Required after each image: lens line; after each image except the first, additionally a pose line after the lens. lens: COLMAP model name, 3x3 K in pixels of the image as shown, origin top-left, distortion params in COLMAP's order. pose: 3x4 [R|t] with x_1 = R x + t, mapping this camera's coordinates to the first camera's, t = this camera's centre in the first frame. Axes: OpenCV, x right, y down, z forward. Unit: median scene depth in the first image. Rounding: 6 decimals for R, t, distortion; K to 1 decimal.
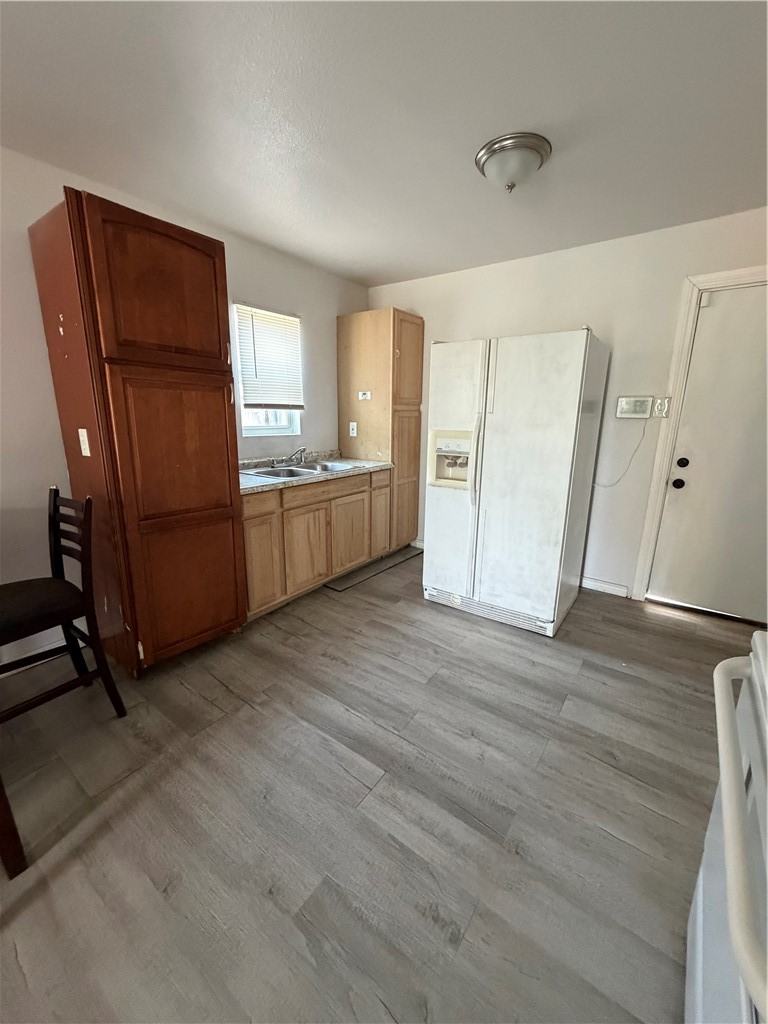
lens RADIAL K [[407.3, 0, 382.3], [0, 407.3, 508.9], [0, 0, 1]] dist [-0.001281, -0.000388]
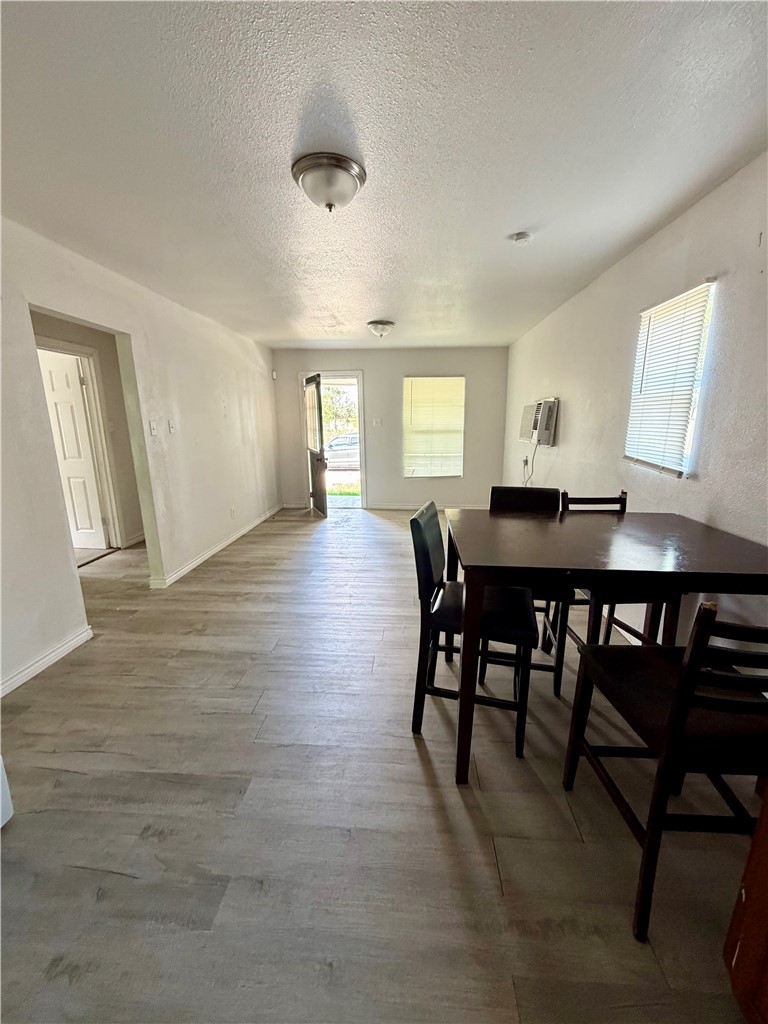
lens RADIAL K [[407.3, 0, 382.3], [0, 407.3, 508.9], [0, 0, 1]] dist [-0.001281, -0.000388]
pose [[-0.844983, 0.103393, -0.524704, -0.039393], [-0.139813, 0.904303, 0.403347, -0.194434], [0.516194, 0.414181, -0.749665, 0.718599]]
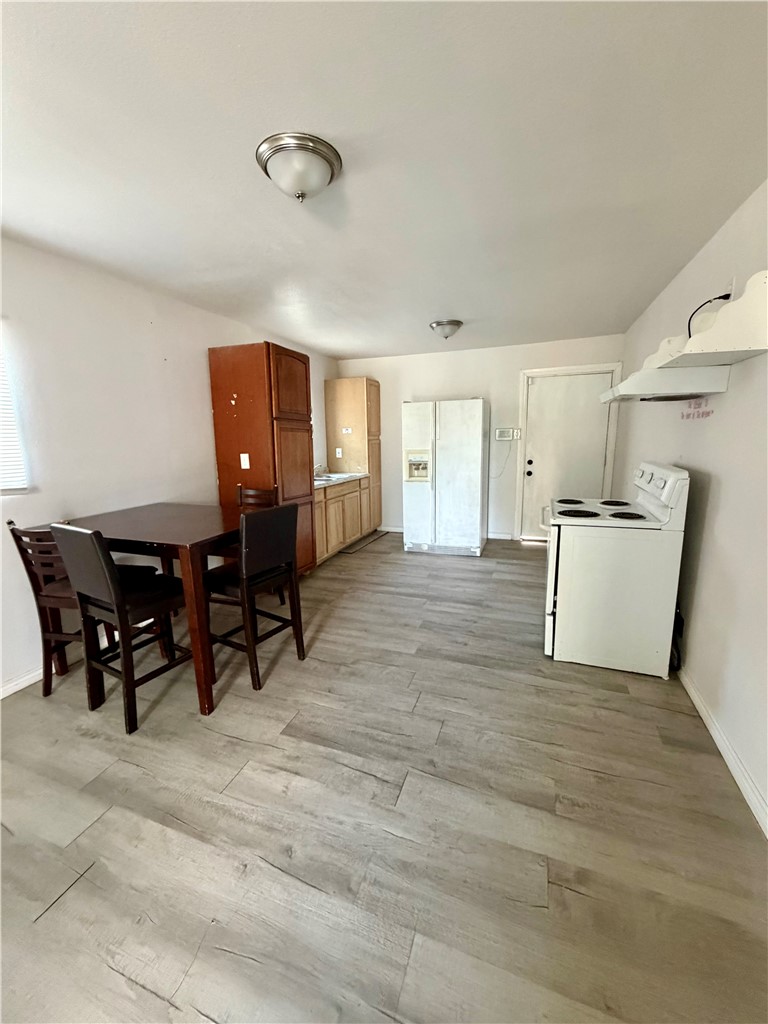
lens RADIAL K [[407.3, 0, 382.3], [0, 407.3, 508.9], [0, 0, 1]] dist [-0.001281, -0.000388]
pose [[0.961582, -0.073094, 0.264607, -0.480379], [0.090947, 0.994289, -0.055843, 0.157867], [-0.259014, 0.077763, 0.962738, -0.686968]]
